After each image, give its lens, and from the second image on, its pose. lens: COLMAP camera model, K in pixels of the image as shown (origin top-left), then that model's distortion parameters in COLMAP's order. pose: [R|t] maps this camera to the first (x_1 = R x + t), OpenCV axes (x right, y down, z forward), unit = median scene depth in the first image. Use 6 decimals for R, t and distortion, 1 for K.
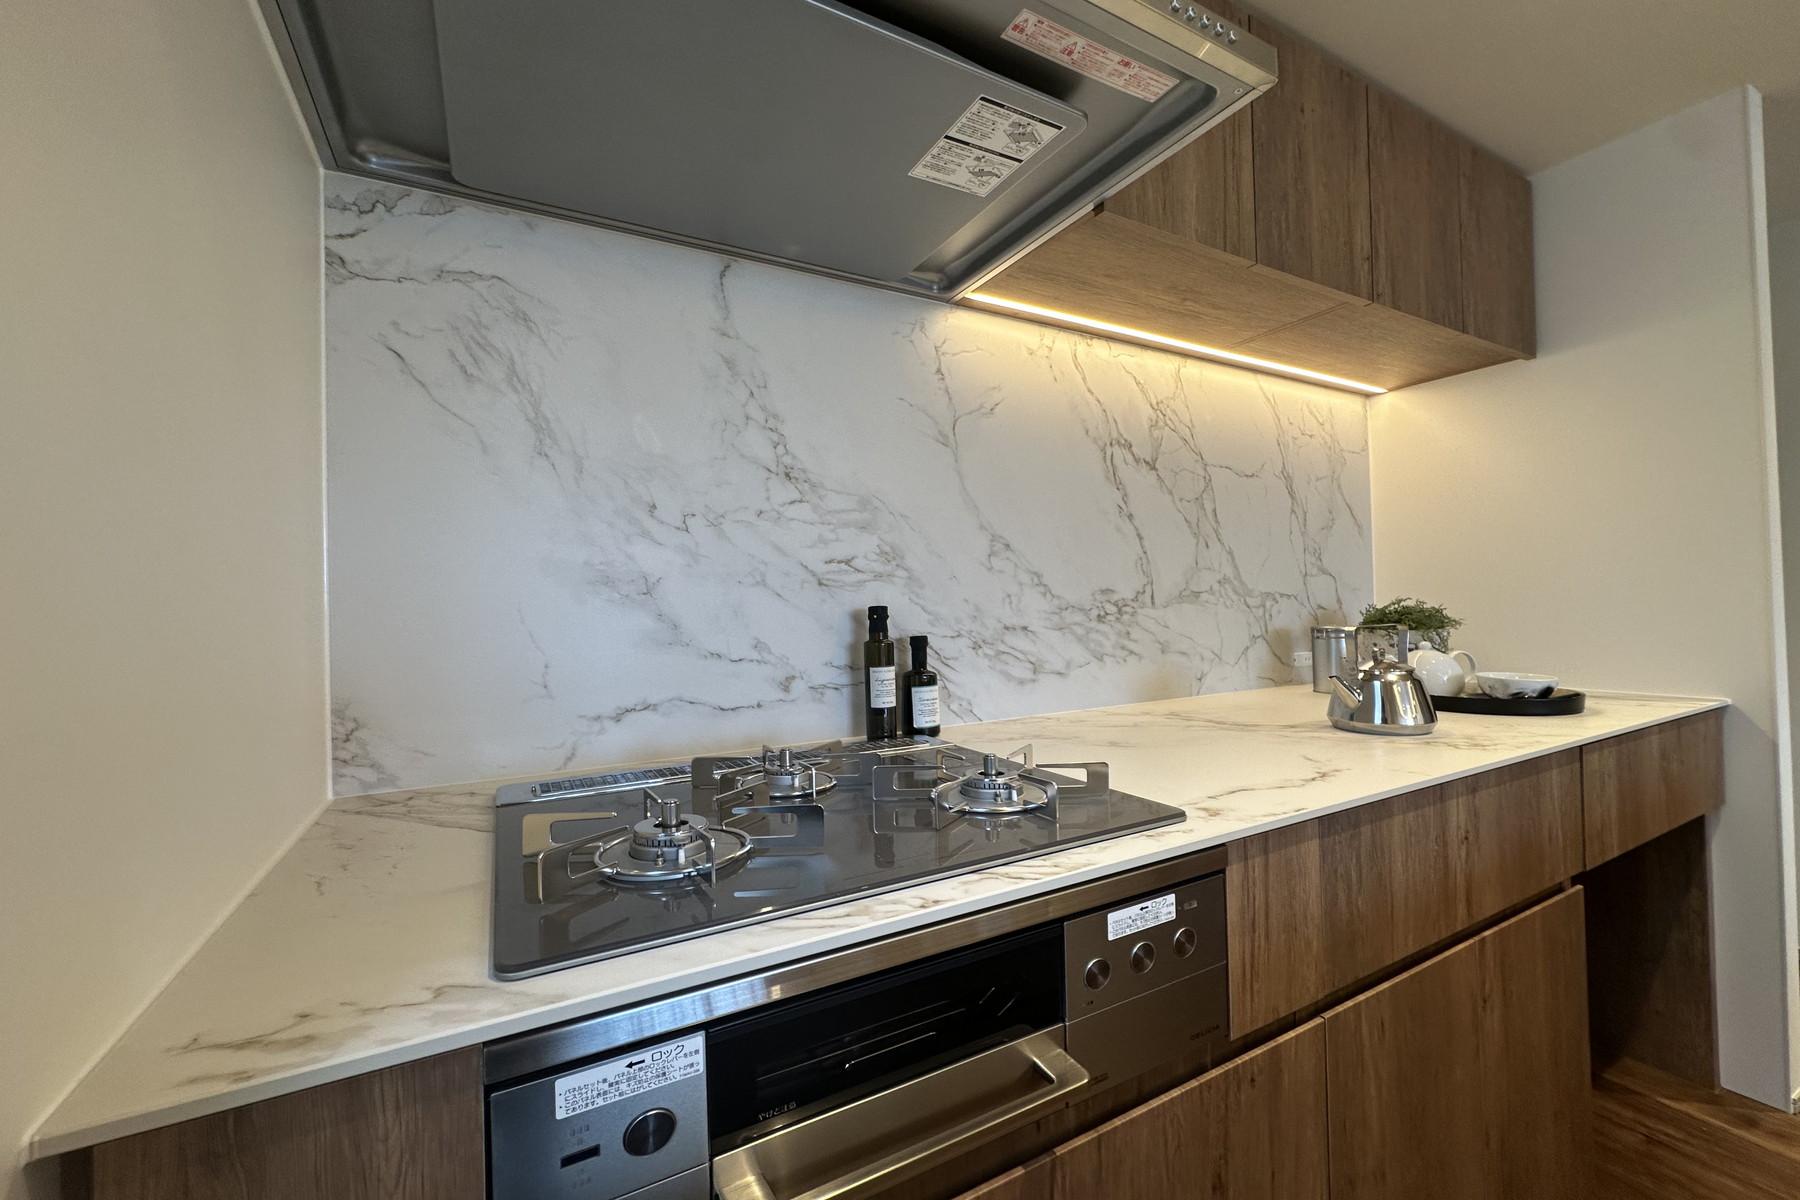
lens RADIAL K [[718.8, 0, 899.2], [0, 718.8, 593.5], [0, 0, 1]] dist [-0.007217, 0.000982]
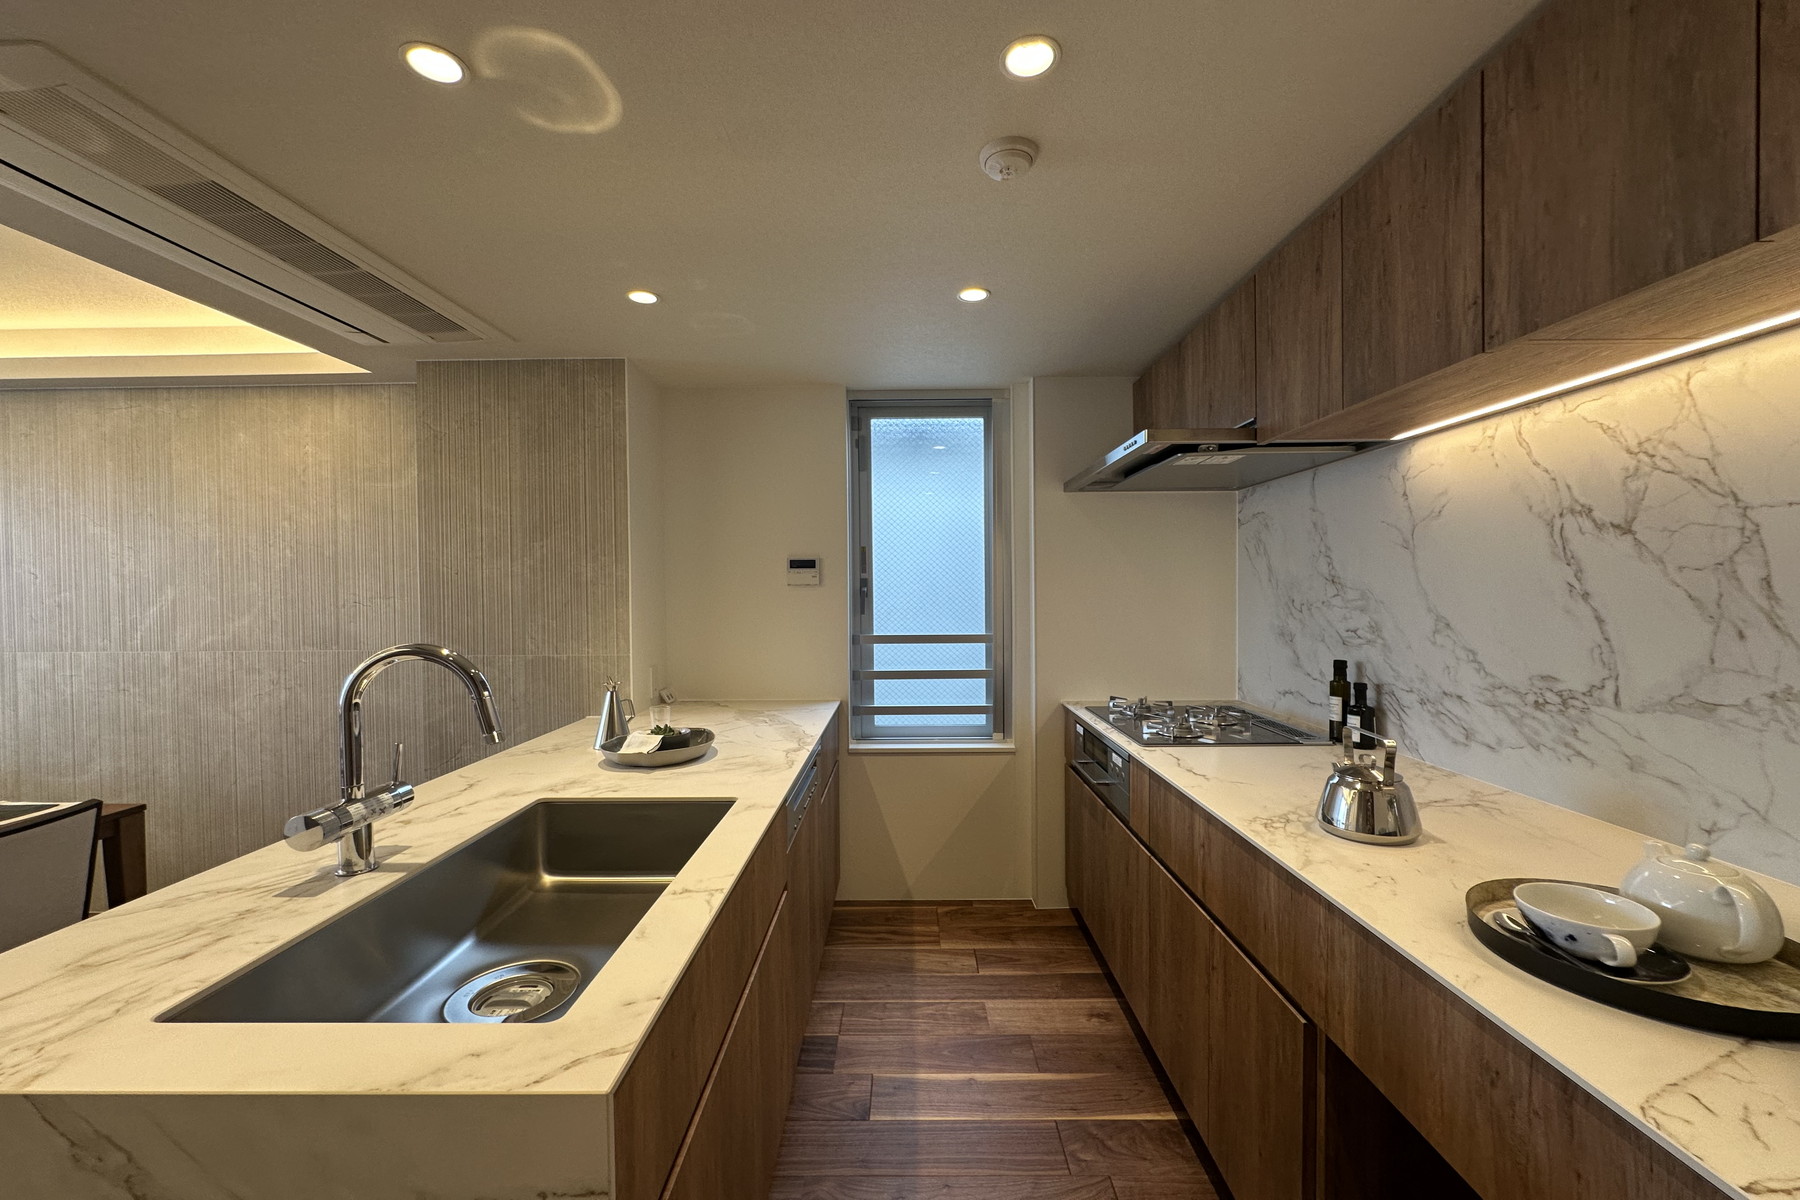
lens RADIAL K [[718.8, 0, 896.0], [0, 718.8, 601.4], [0, 0, 1]] dist [-0.007217, 0.000982]
pose [[-0.493419, 0.042100, -0.868772, 1.530385], [0.037361, 0.998932, 0.027188, -0.161566], [0.868989, -0.019043, -0.494465, 0.746250]]
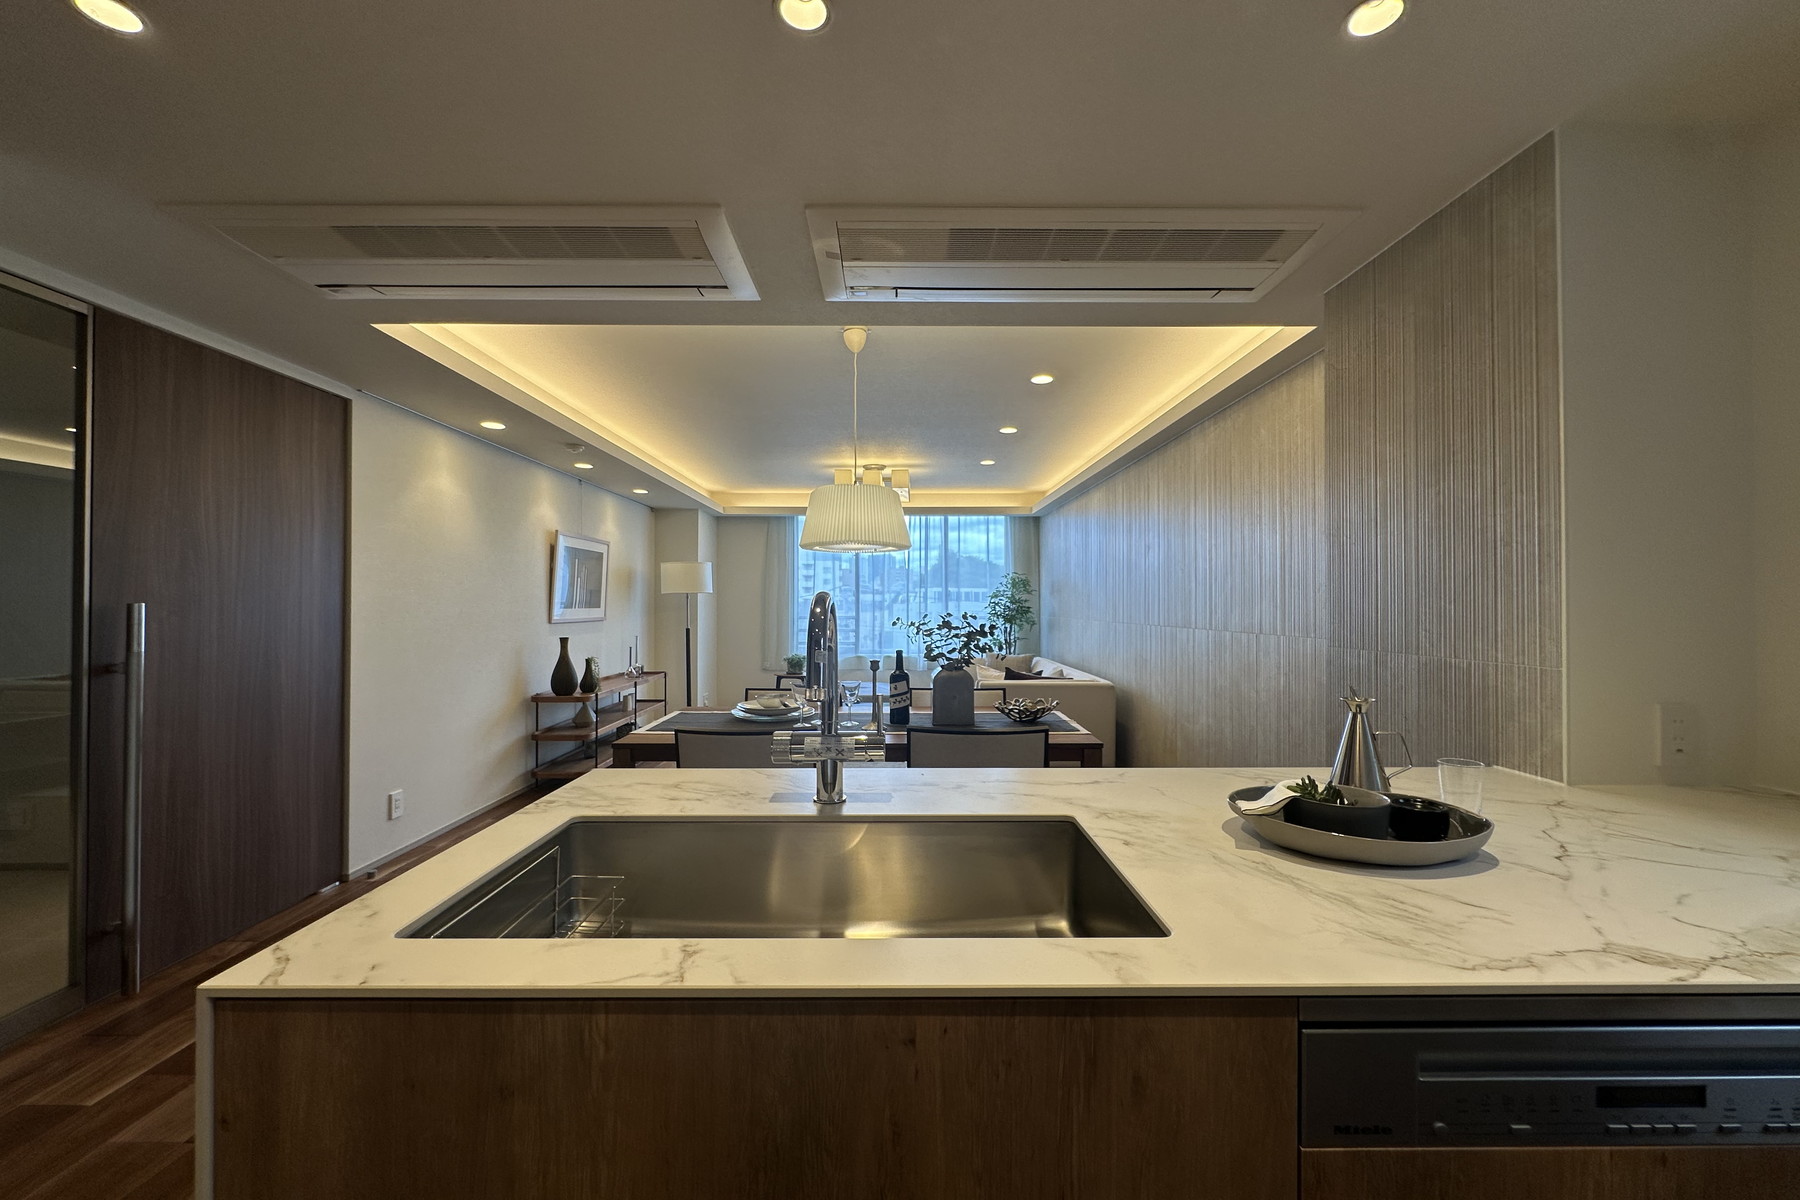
lens RADIAL K [[718.8, 0, 899.2], [0, 718.8, 594.8], [0, 0, 1]] dist [-0.007217, 0.000982]
pose [[-0.879269, 0.029622, 0.475404, 0.702303], [0.009465, 0.998954, -0.044738, -0.077237], [-0.476232, -0.034837, -0.878629, 0.567772]]
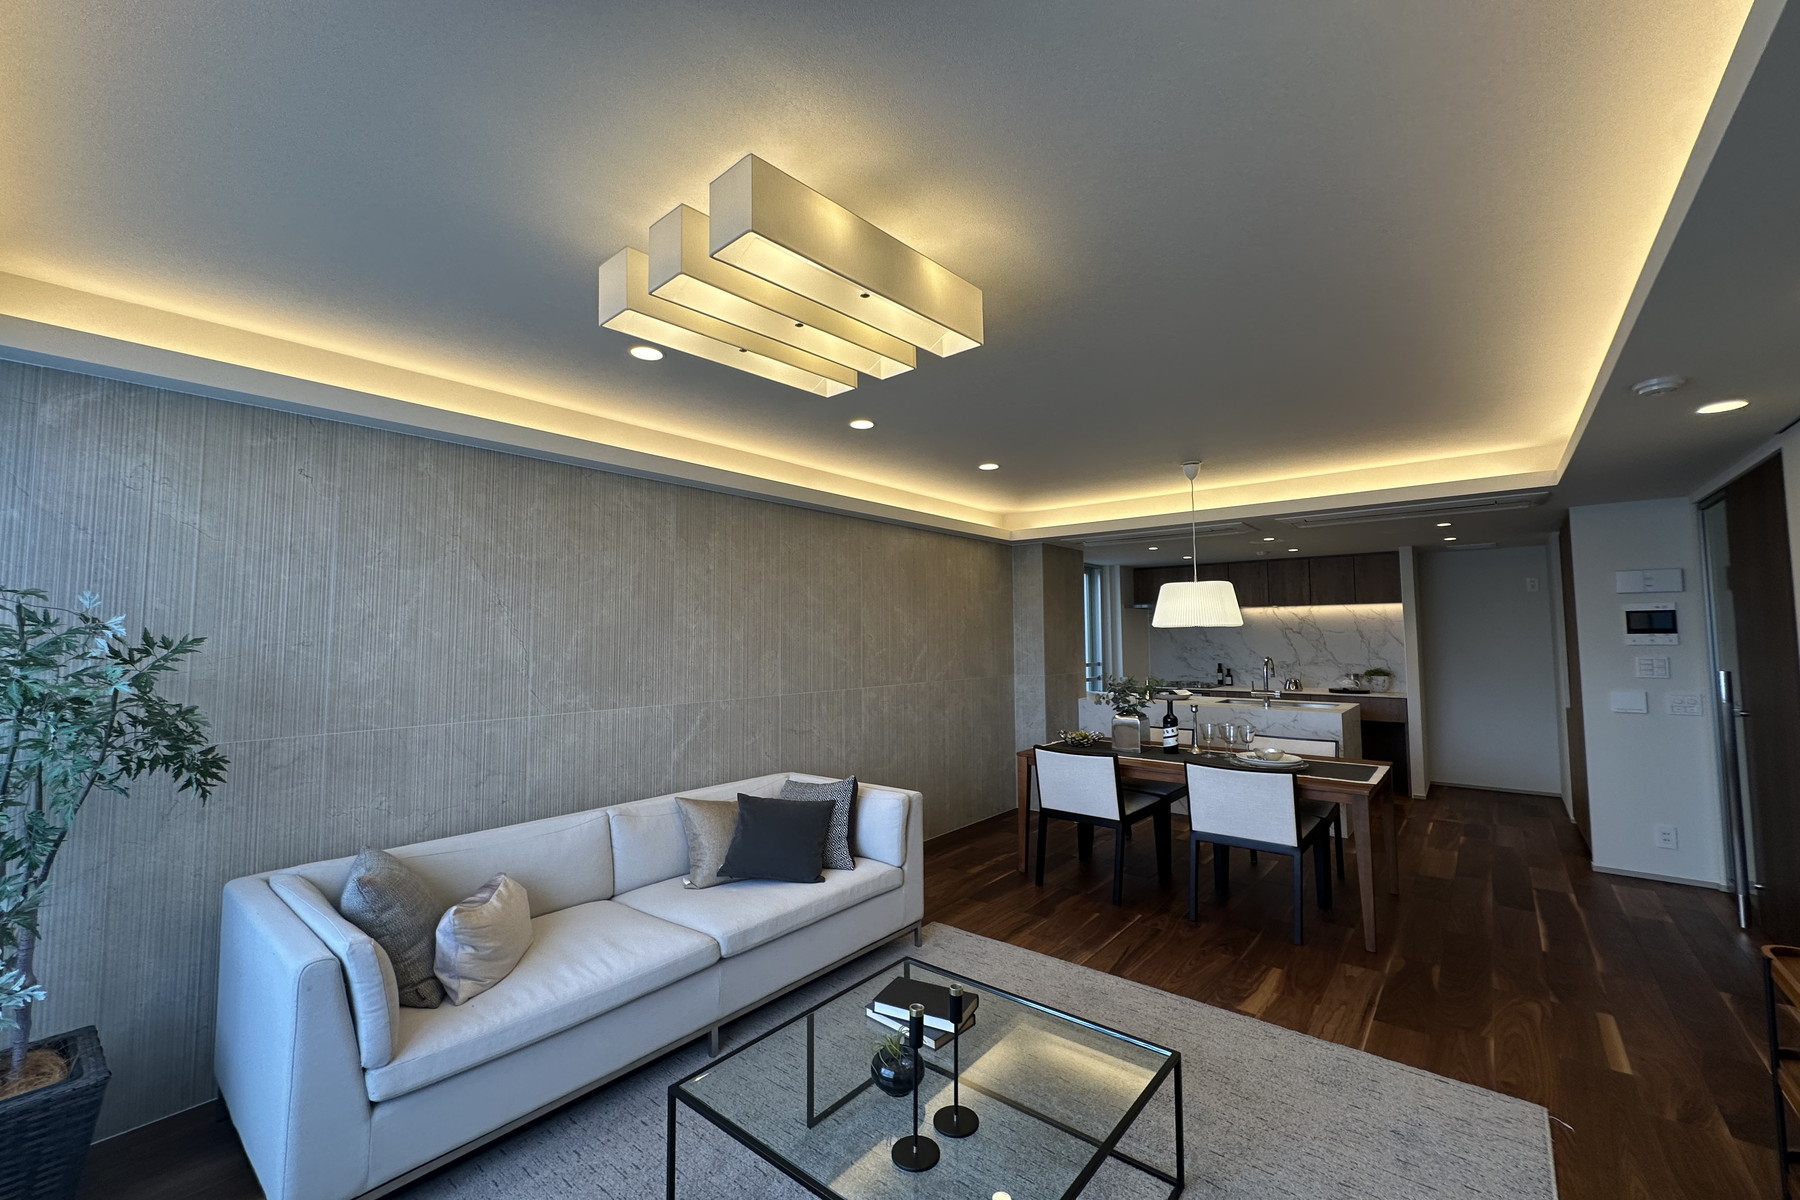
lens RADIAL K [[718.8, 0, 898.9], [0, 718.8, 587.3], [0, 0, 1]] dist [-0.007217, 0.000982]
pose [[0.366390, -0.043024, -0.929466, 3.753169], [0.016929, 0.999073, -0.039573, -0.345572], [0.930307, -0.001235, 0.366779, -3.032633]]
